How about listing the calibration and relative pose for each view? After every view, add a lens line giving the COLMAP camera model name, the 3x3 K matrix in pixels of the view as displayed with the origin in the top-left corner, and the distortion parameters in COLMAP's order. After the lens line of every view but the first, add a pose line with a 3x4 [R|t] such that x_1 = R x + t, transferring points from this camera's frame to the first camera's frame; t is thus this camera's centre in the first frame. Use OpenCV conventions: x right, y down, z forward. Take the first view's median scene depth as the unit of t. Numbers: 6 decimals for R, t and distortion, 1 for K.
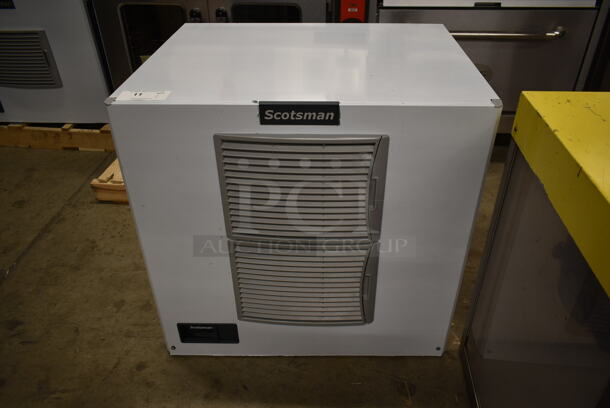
lens RADIAL K [[466.5, 0, 305.0], [0, 466.5, 204.0], [0, 0, 1]] dist [-0.000184, -0.003133]
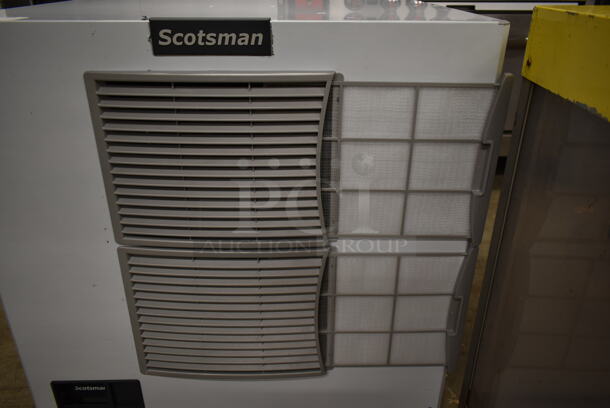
lens RADIAL K [[466.5, 0, 305.0], [0, 466.5, 204.0], [0, 0, 1]] dist [-0.000184, -0.003133]
pose [[0.998572, -0.005571, 0.053128, 0.065303], [0.013259, 0.989274, -0.145471, 0.109276], [-0.051747, 0.145968, 0.987935, 0.285591]]
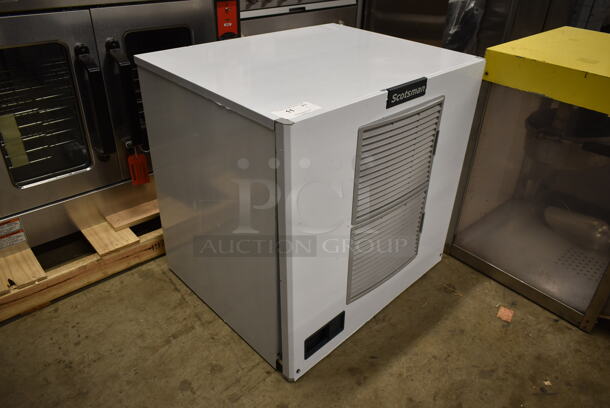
lens RADIAL K [[466.5, 0, 305.0], [0, 466.5, 204.0], [0, 0, 1]] dist [-0.000184, -0.003133]
pose [[0.686010, -0.353473, 0.635961, -0.844417], [0.379057, 0.919702, 0.102291, -0.116055], [-0.621052, 0.170893, 0.764912, 0.208444]]
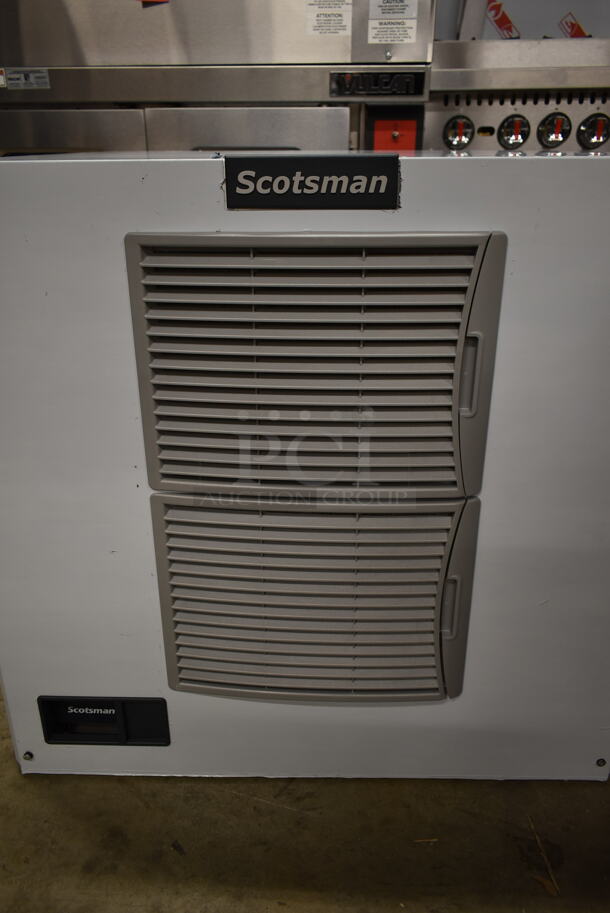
lens RADIAL K [[698.2, 0, 305.0], [0, 698.2, 456.5], [0, 0, 1]] dist [-0.000184, -0.003133]
pose [[0.999929, 0.011876, 0.000752, -0.012471], [-0.011532, 0.982632, -0.185204, 0.155298], [-0.002939, 0.185182, 0.982700, 0.287905]]
